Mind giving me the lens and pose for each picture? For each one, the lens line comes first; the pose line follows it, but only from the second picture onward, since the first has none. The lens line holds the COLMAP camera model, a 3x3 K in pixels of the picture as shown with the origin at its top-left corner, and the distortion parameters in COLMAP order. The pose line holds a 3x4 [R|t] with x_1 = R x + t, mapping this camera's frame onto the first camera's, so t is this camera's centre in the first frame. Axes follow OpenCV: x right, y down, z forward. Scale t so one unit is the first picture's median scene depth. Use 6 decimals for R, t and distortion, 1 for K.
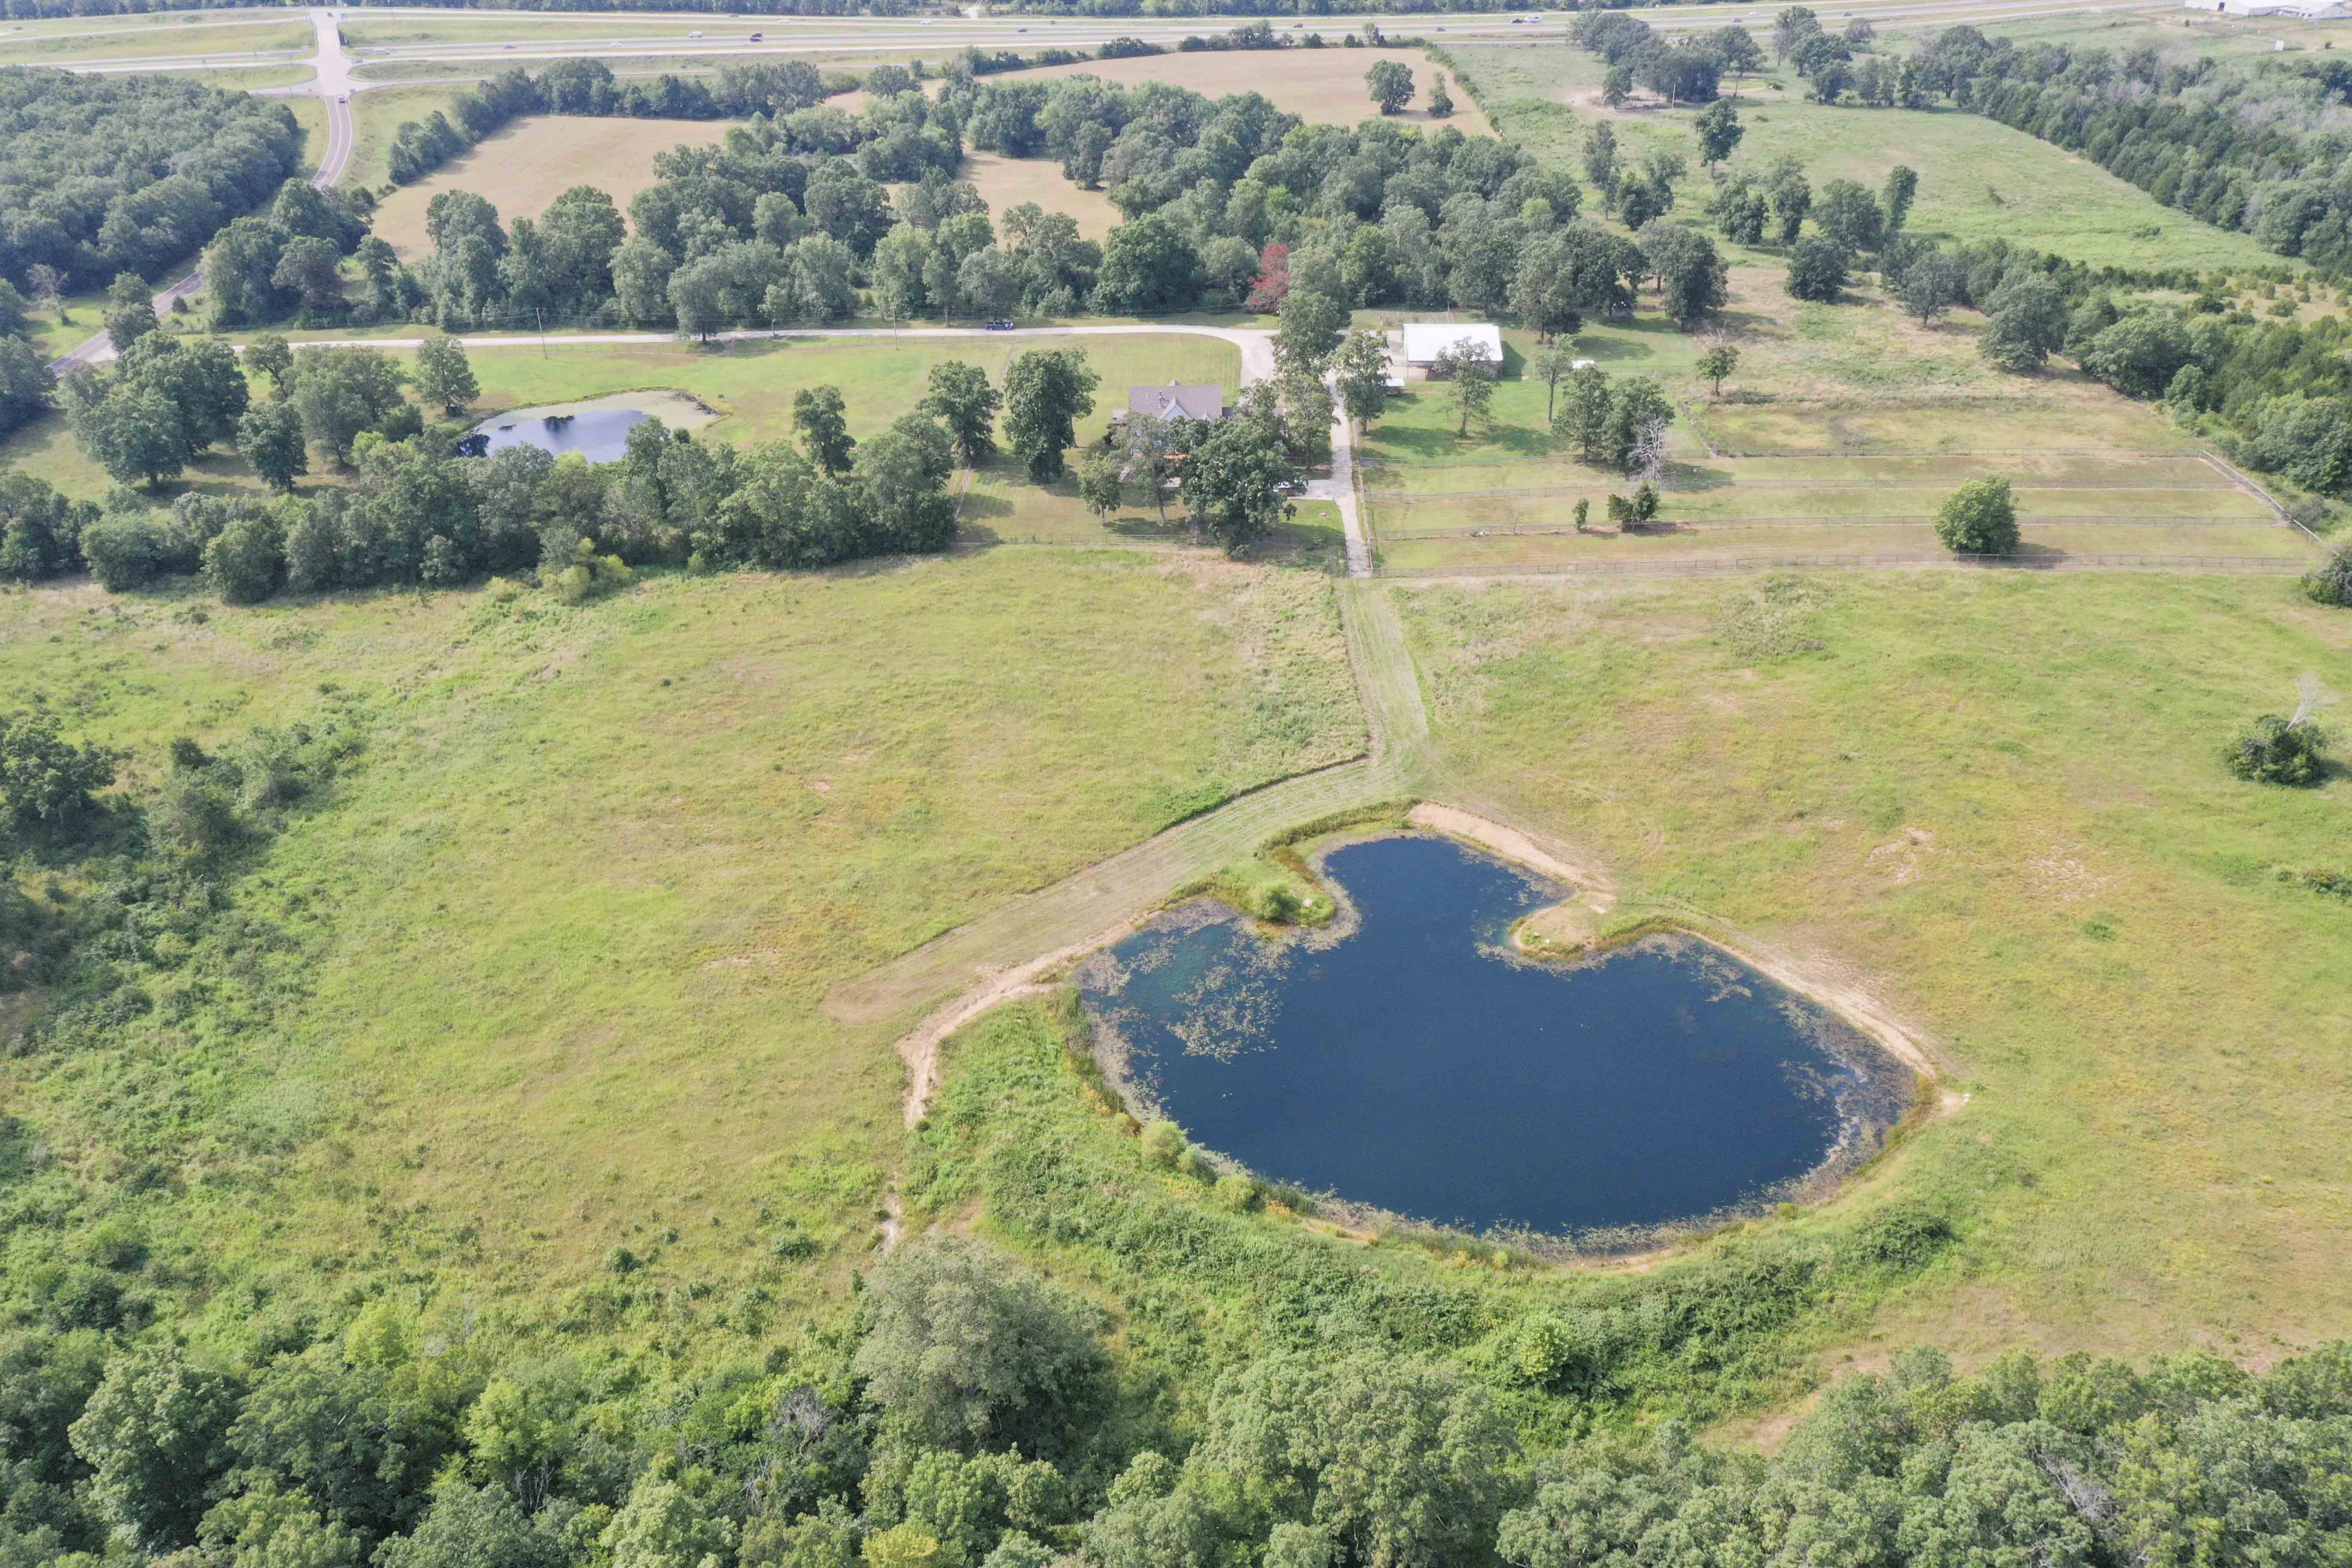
lens RADIAL K [[1841.4, 0, 1176.0], [0, 1841.4, 784.0], [0, 0, 1]] dist [0.005137, 0.001301]
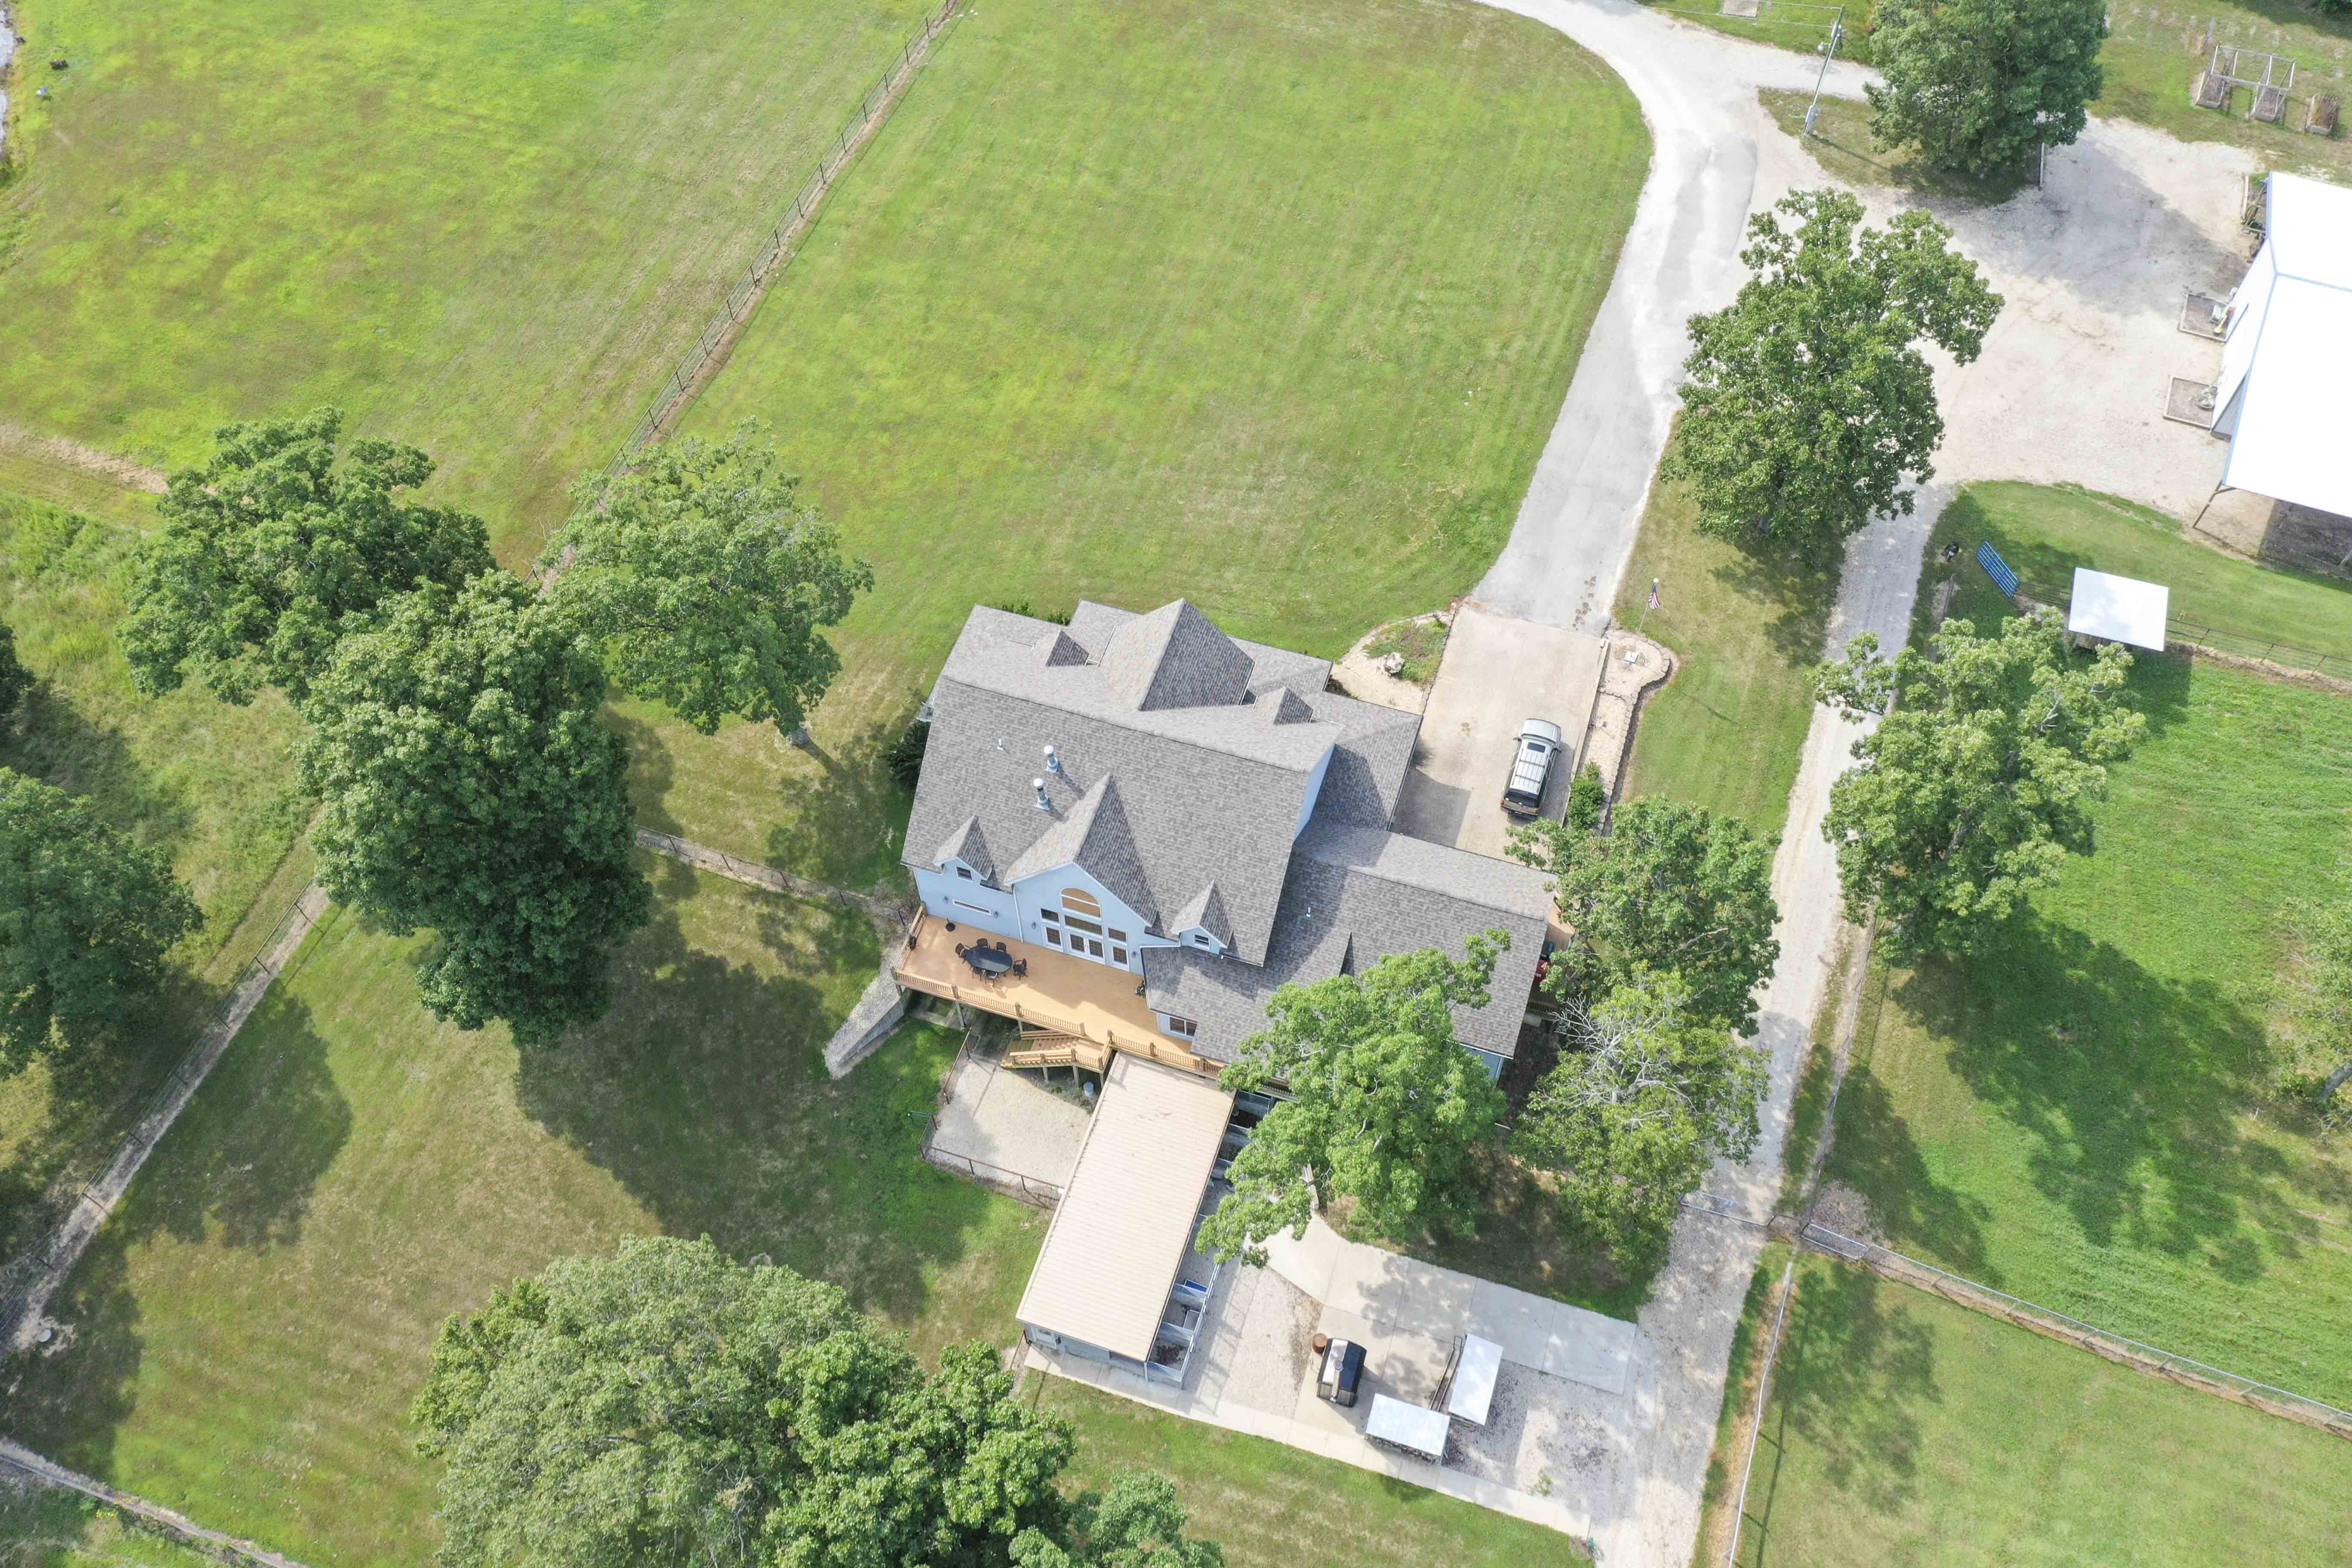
lens RADIAL K [[1879.3, 0, 1181.9], [0, 1879.3, 777.8], [0, 0, 1]] dist [0.006171, 0.001639]
pose [[0.946632, 0.268092, -0.178924, 0.084177], [-0.154972, 0.865324, 0.476654, -0.530229], [0.282615, -0.423488, 0.860690, 1.284417]]
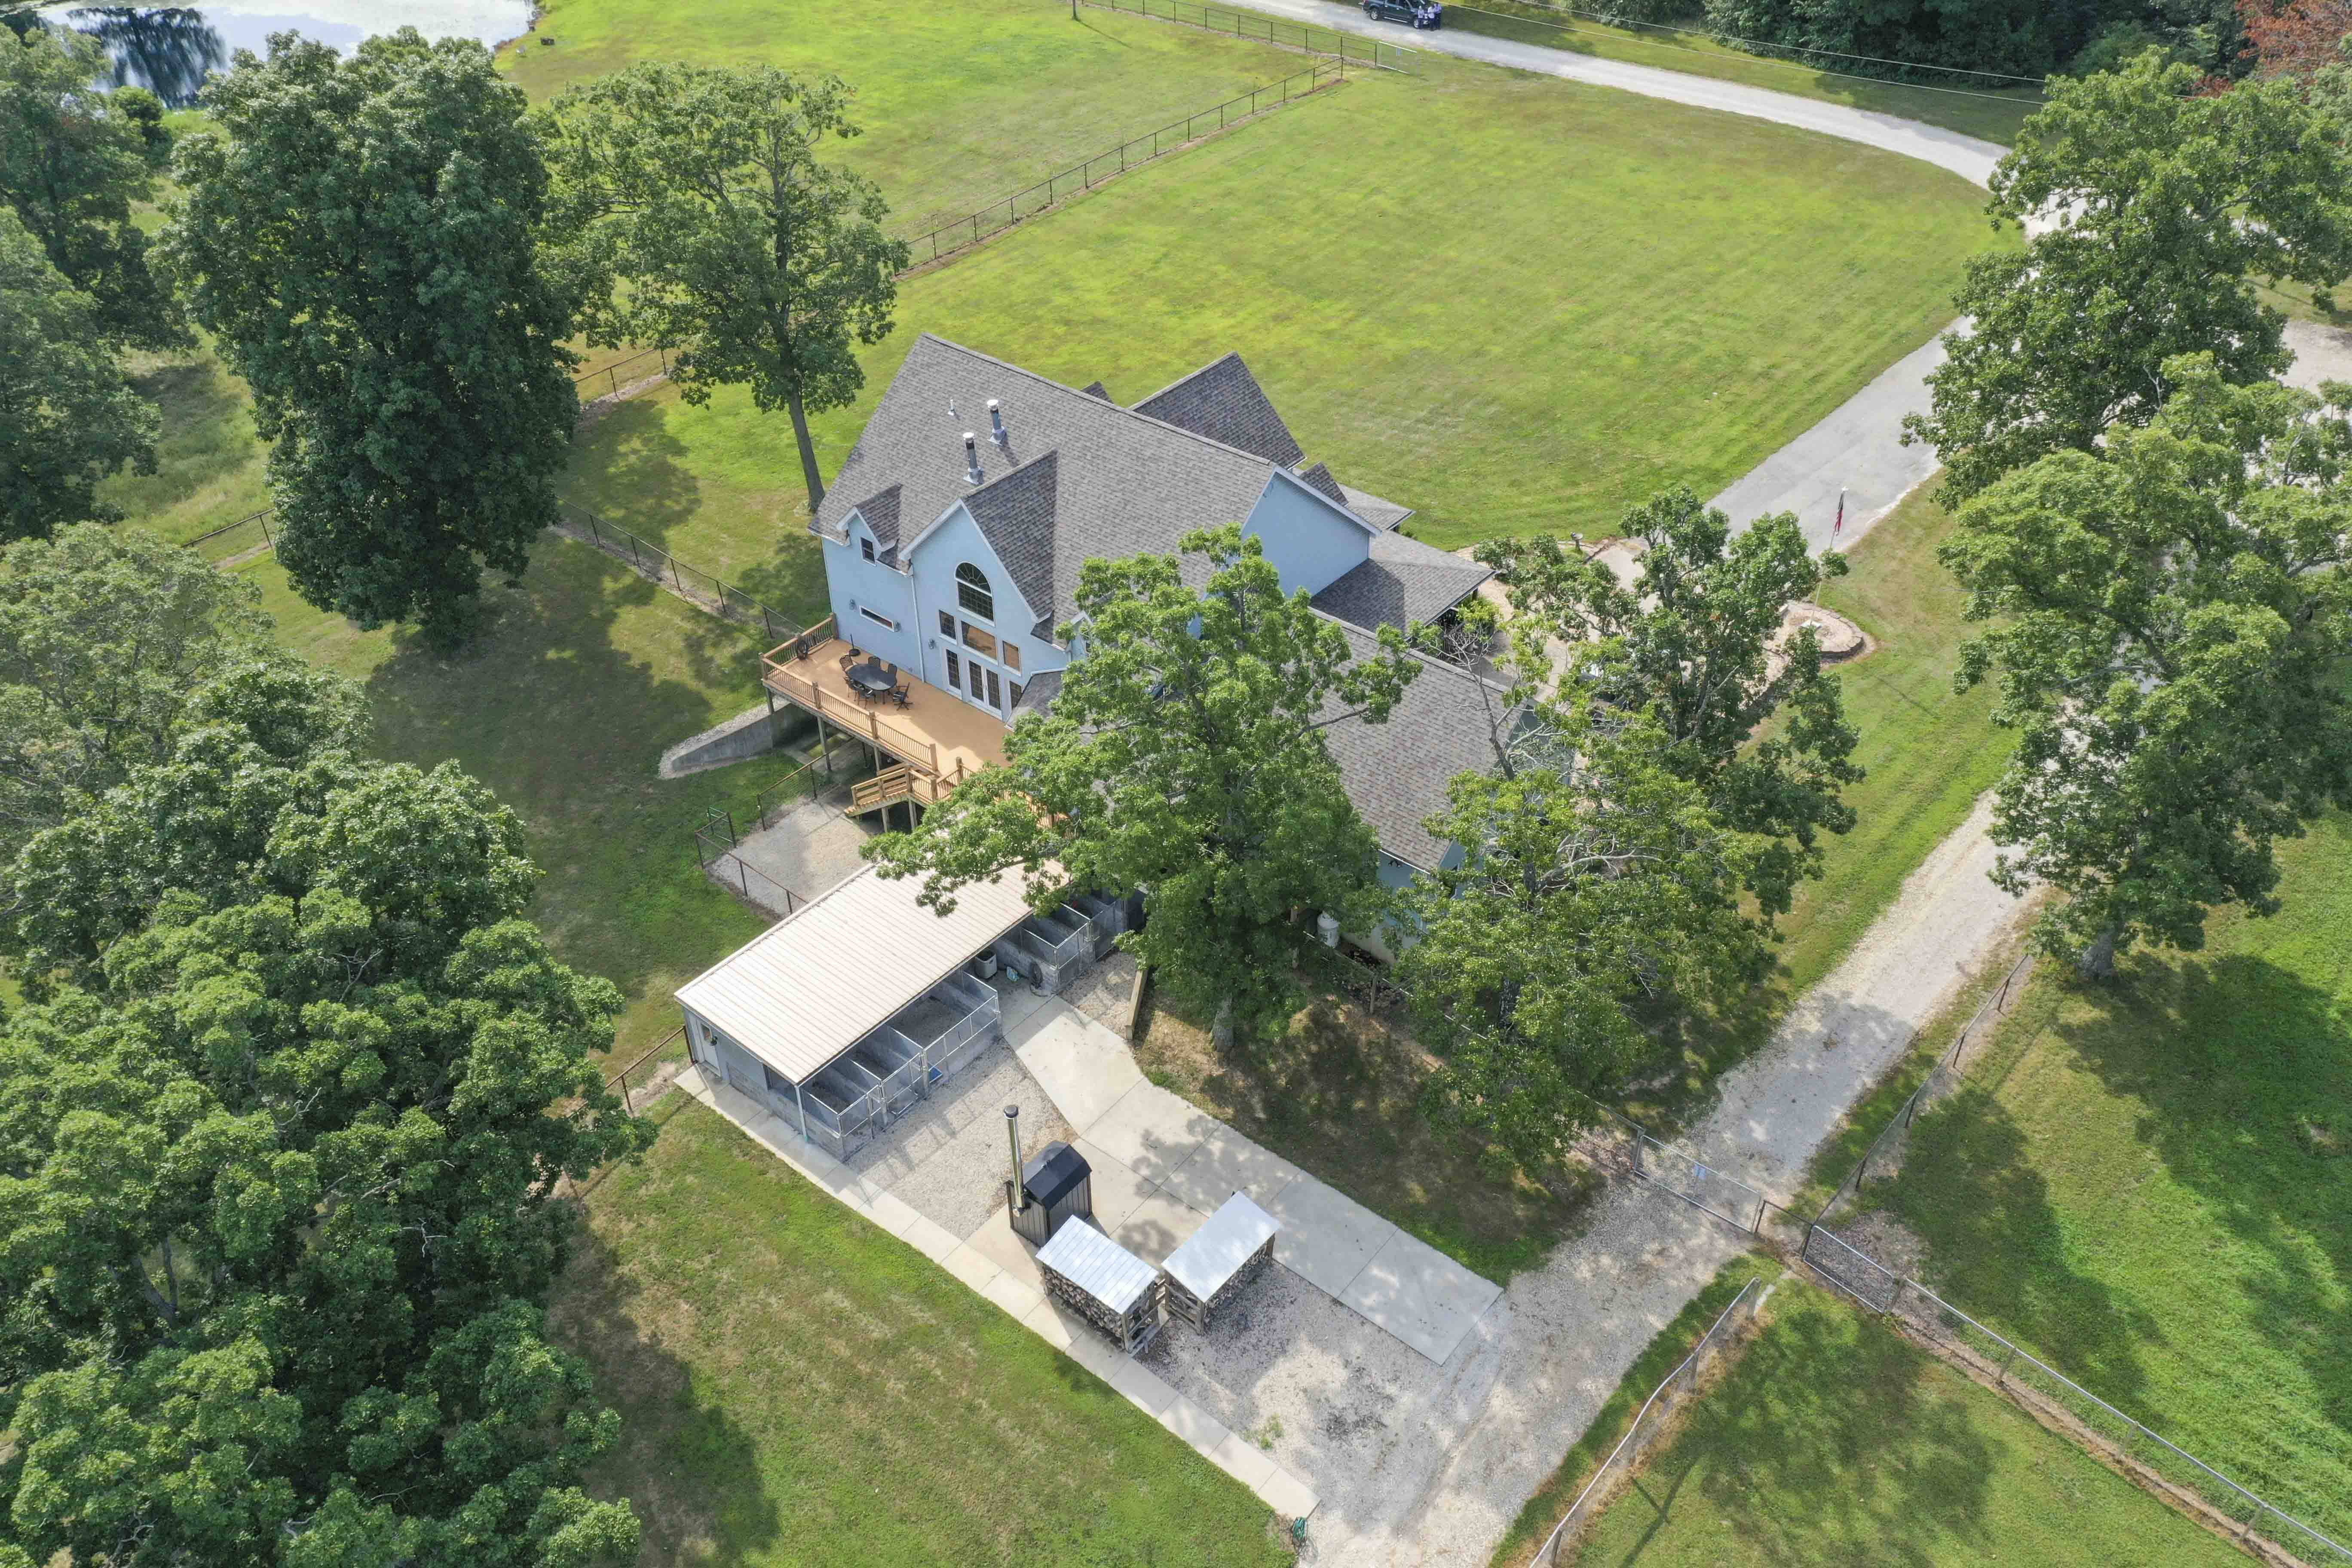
lens RADIAL K [[1874.5, 0, 1180.5], [0, 1874.5, 779.3], [0, 0, 1]] dist [0.009902, 0.002262]
pose [[0.763526, 0.399283, -0.507545, 0.200667], [-0.310663, 0.916129, 0.253369, -0.376725], [0.566143, -0.035779, 0.823531, 1.366225]]
